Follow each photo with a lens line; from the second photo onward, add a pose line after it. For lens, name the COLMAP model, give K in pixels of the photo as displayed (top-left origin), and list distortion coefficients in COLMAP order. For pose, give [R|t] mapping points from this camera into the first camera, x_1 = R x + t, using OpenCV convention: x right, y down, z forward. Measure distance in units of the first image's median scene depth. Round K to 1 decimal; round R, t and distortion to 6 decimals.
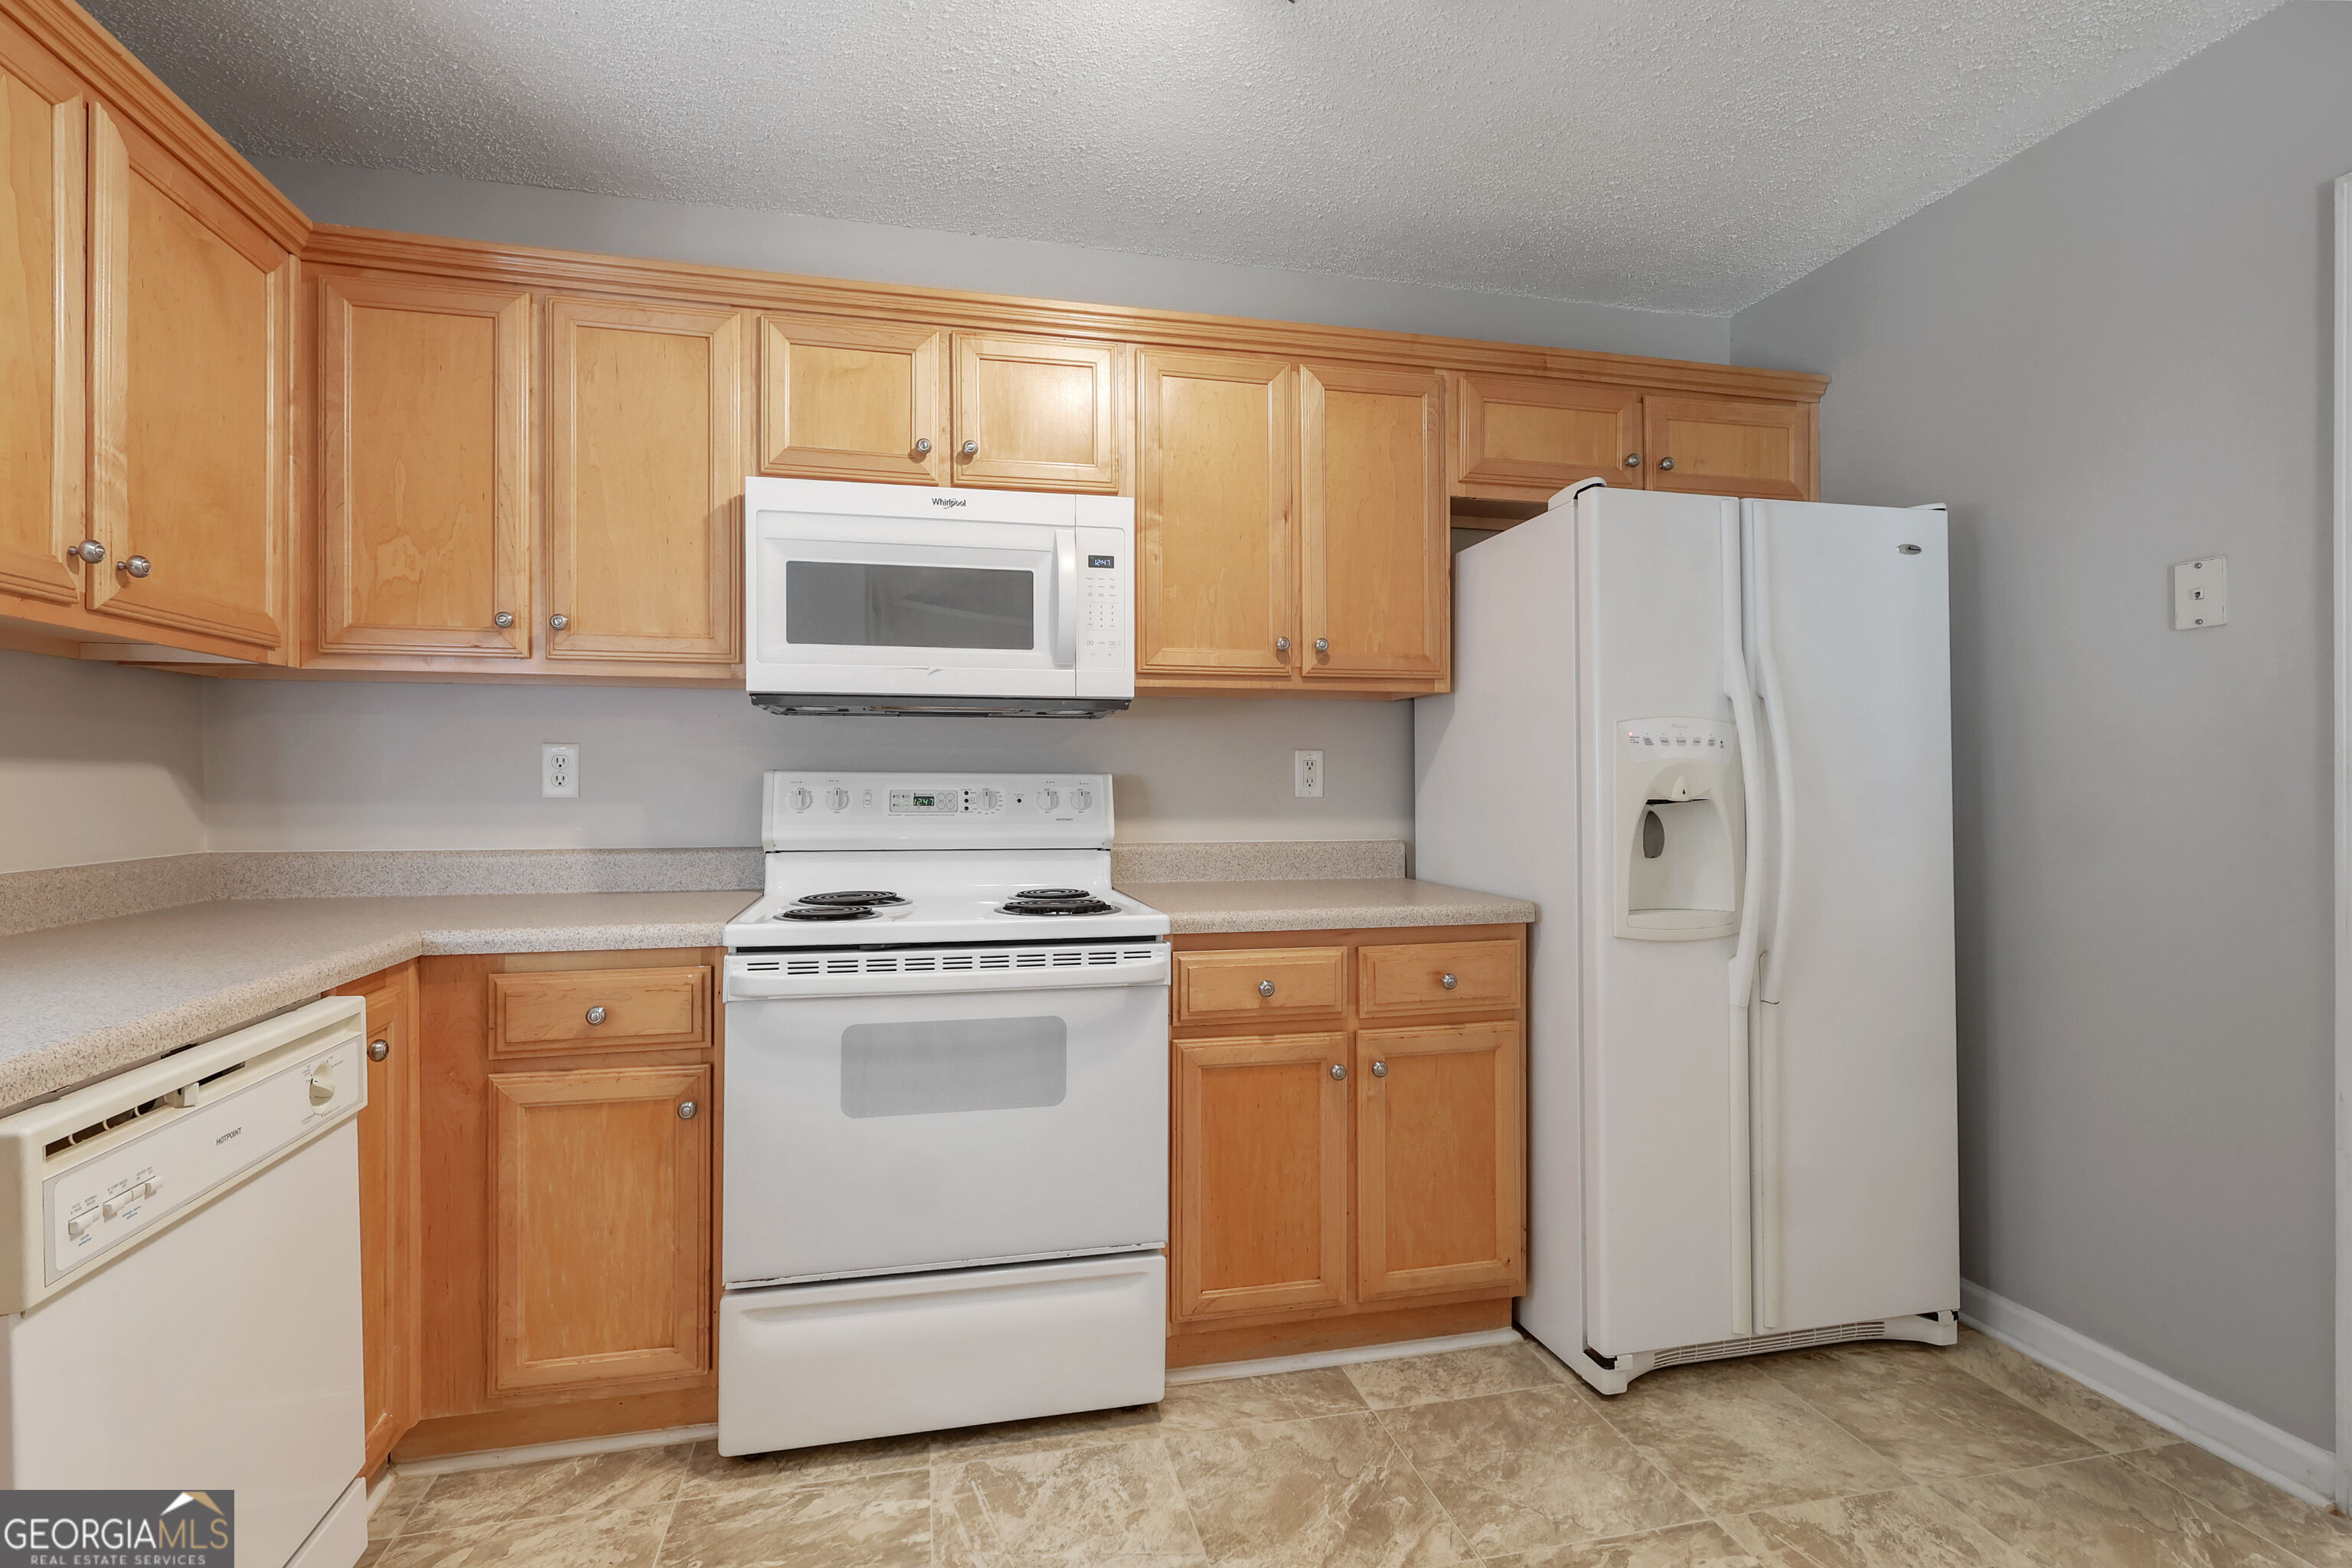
lens RADIAL K [[1116.5, 0, 1156.6], [0, 1116.5, 774.5], [0, 0, 1]] dist [-0.002078, 0.002026]
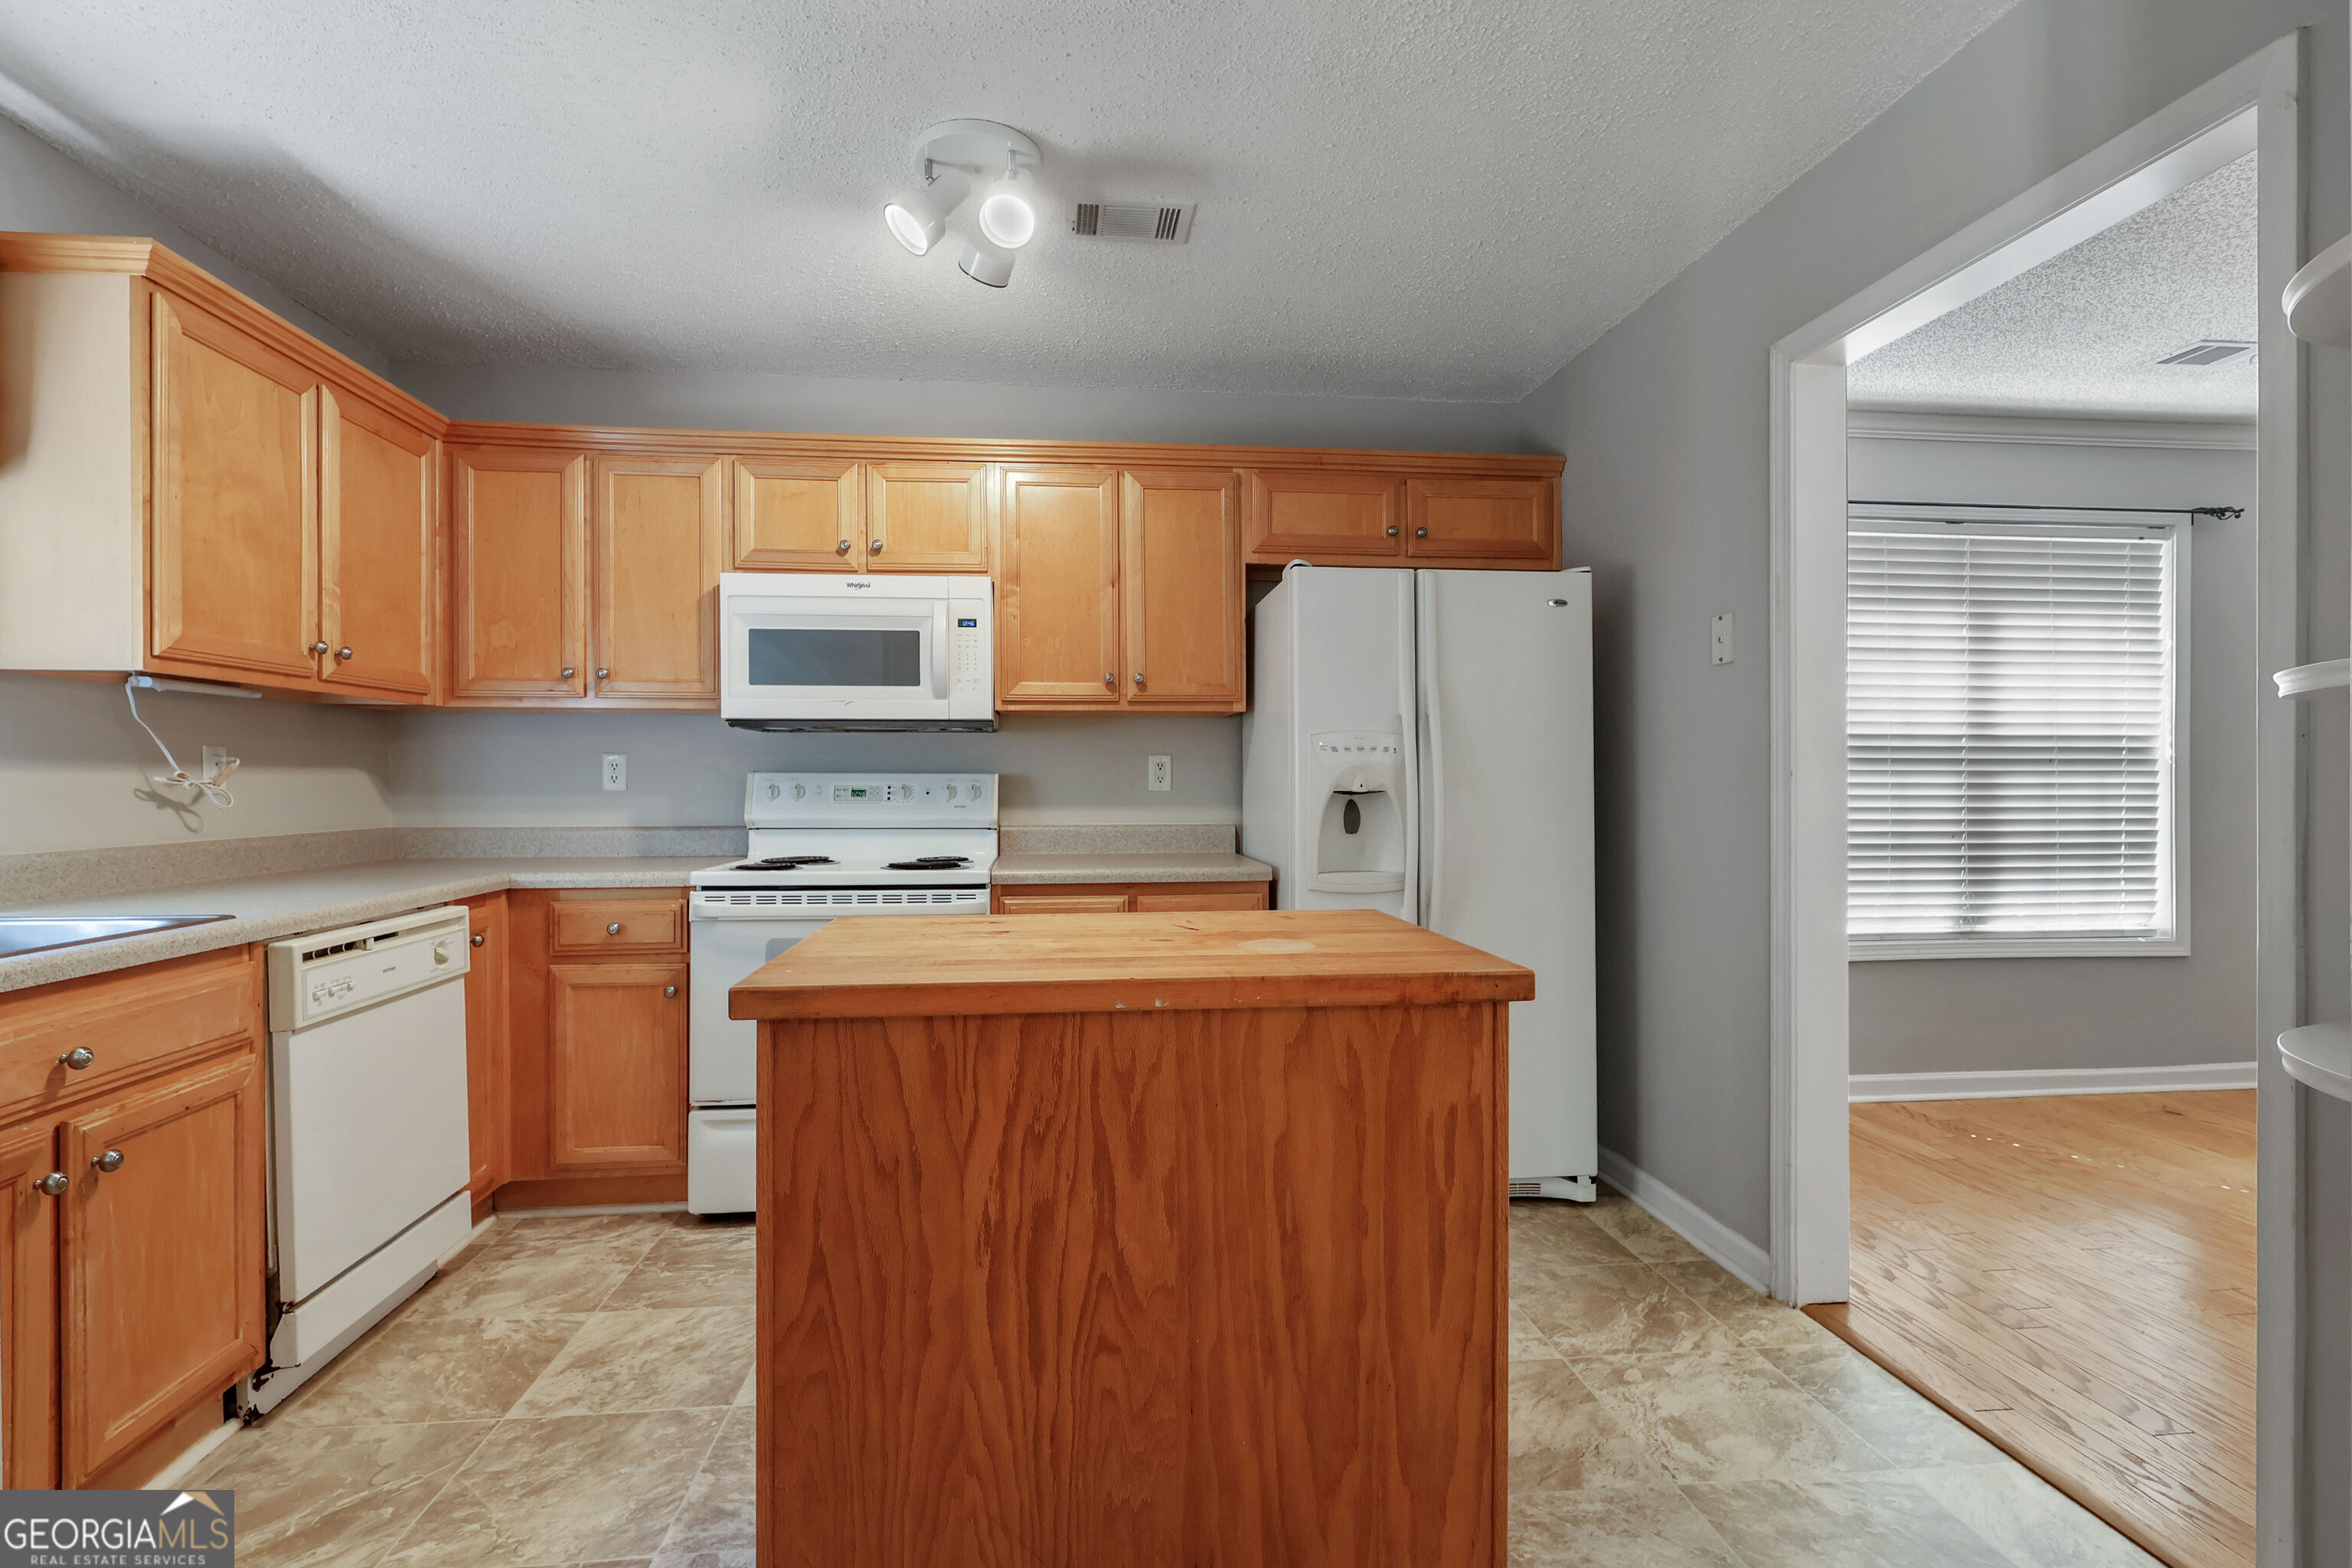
lens RADIAL K [[1116.5, 0, 1156.5], [0, 1116.5, 779.1], [0, 0, 1]] dist [-0.002078, 0.002026]
pose [[0.992800, -0.002362, -0.119757, 0.385513], [0.002736, 0.999992, 0.002959, 0.003200], [0.119749, -0.003265, 0.992799, -0.403418]]
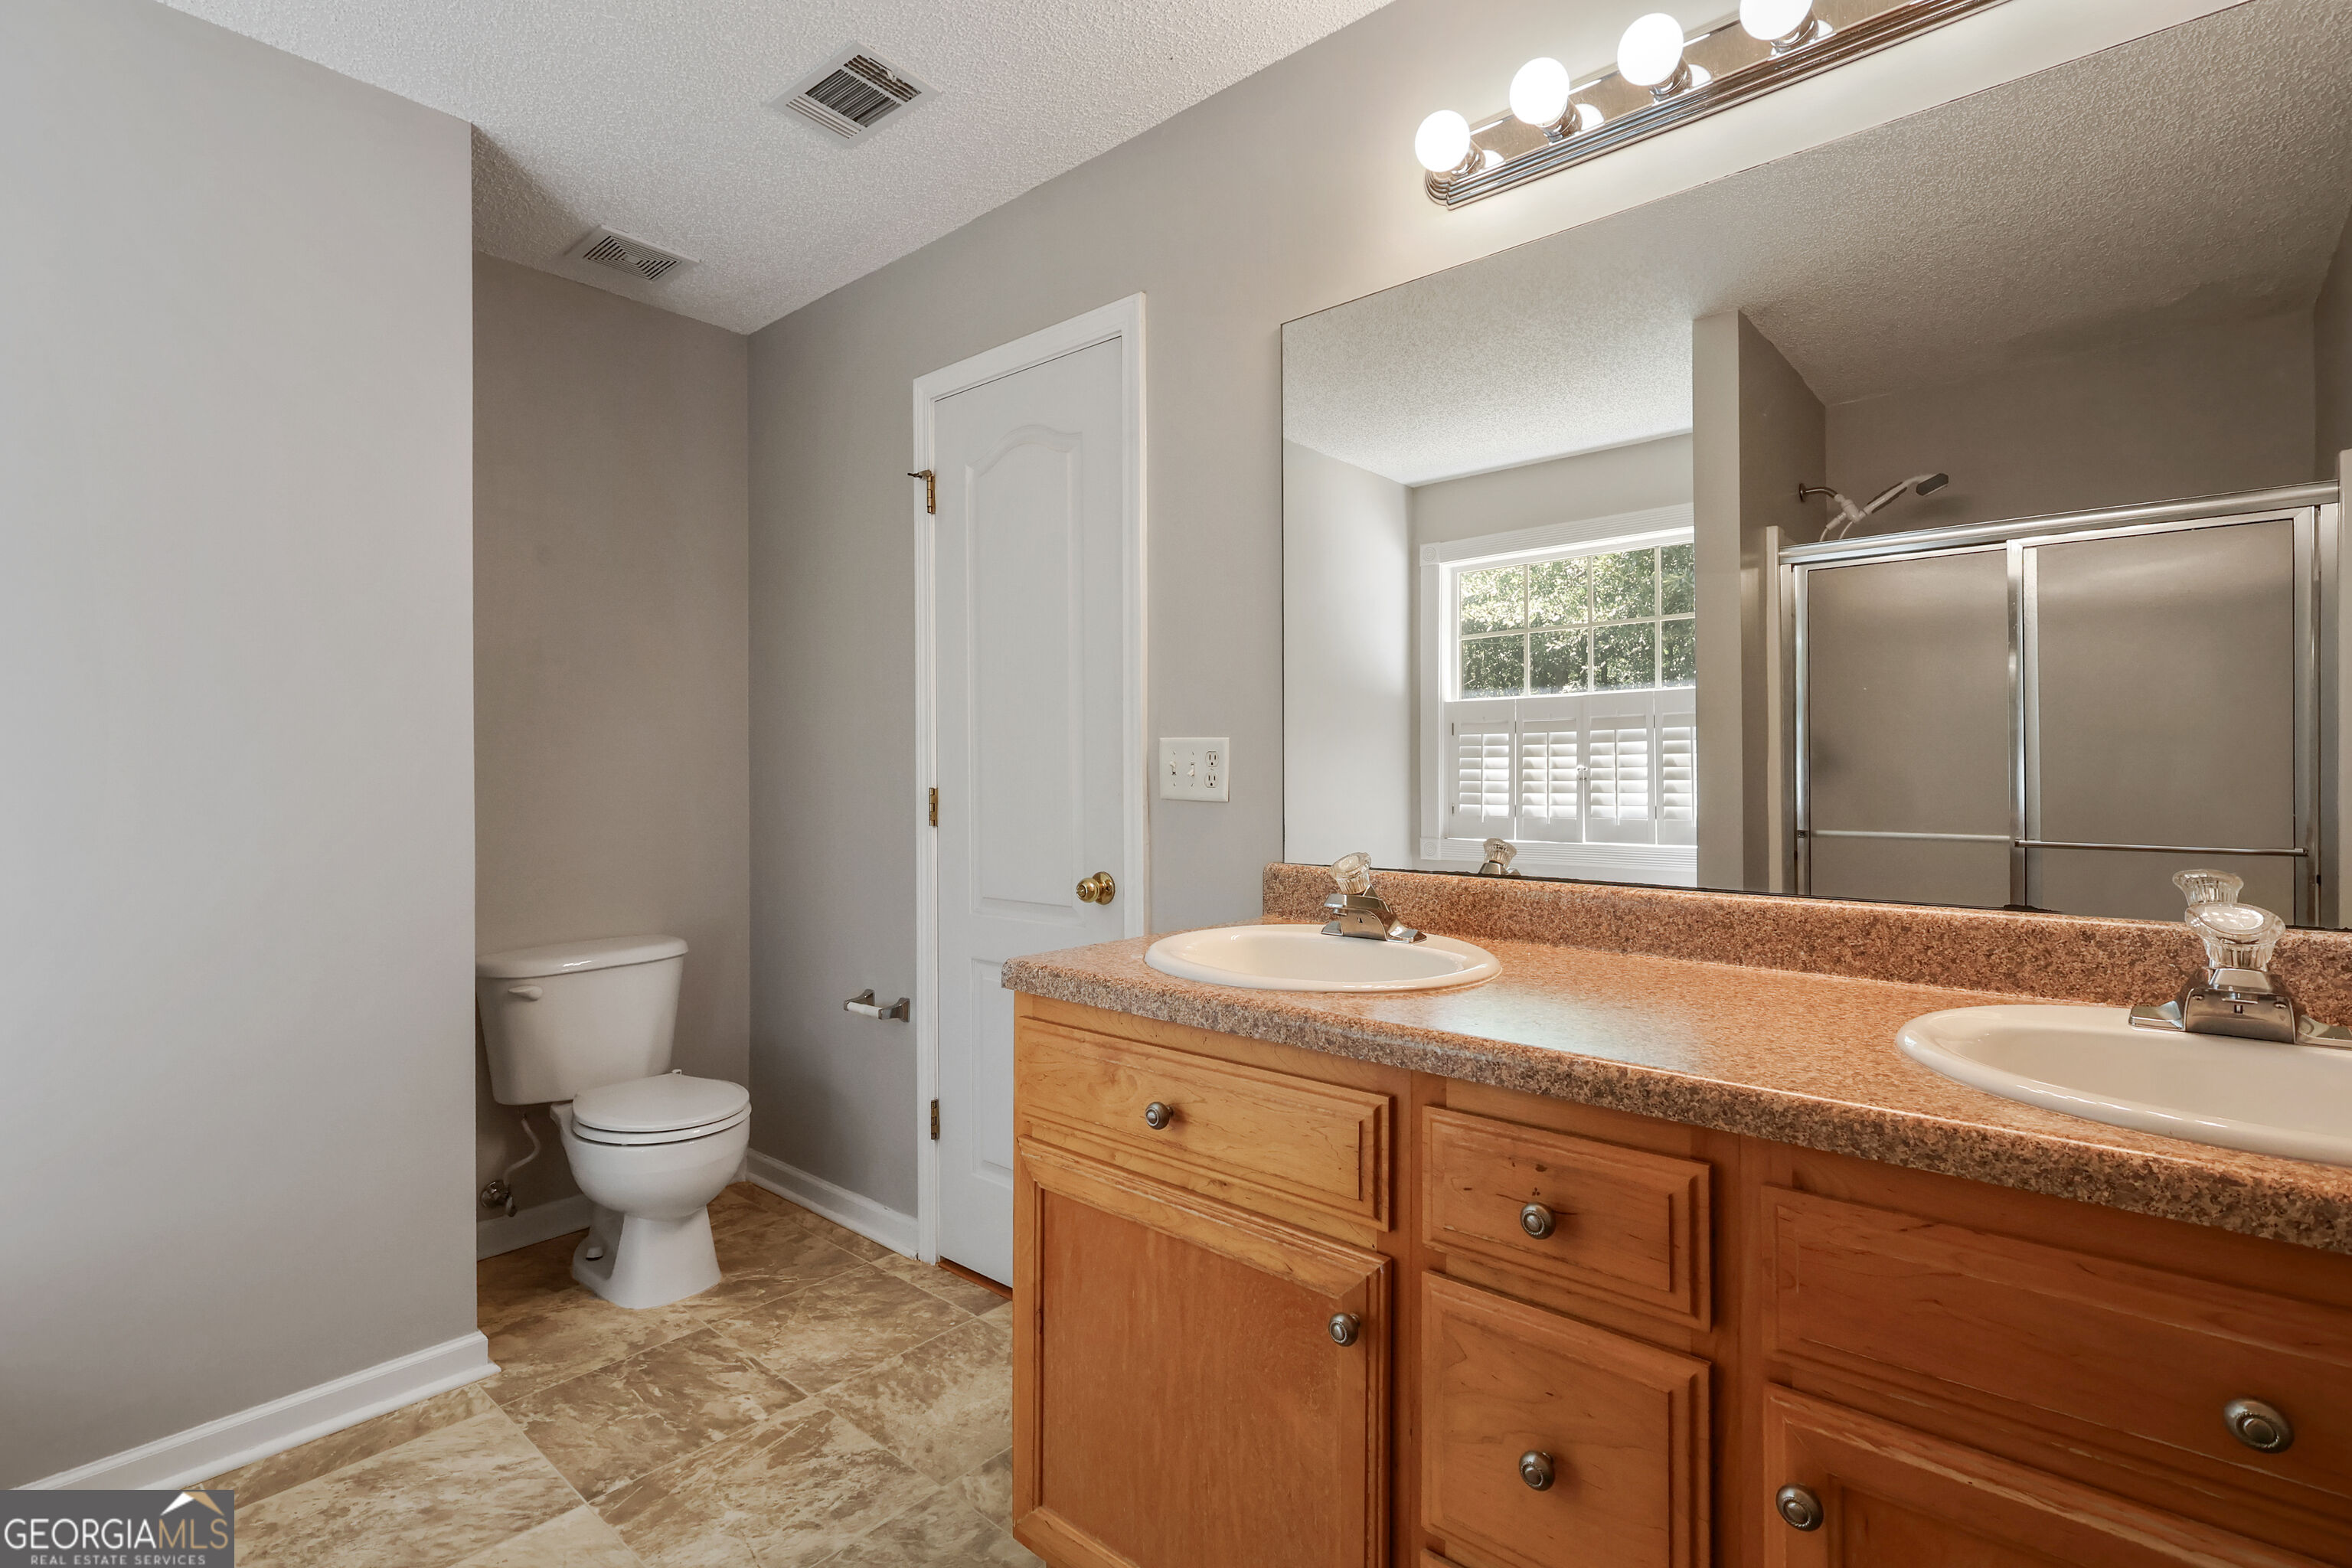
lens RADIAL K [[1116.5, 0, 1163.4], [0, 1116.5, 775.9], [0, 0, 1]] dist [-0.002078, 0.002026]
pose [[0.589617, 0.003449, -0.807676, 0.797299], [0.004133, 0.999965, 0.007288, 0.000480], [0.807672, -0.007635, 0.589582, 0.568220]]
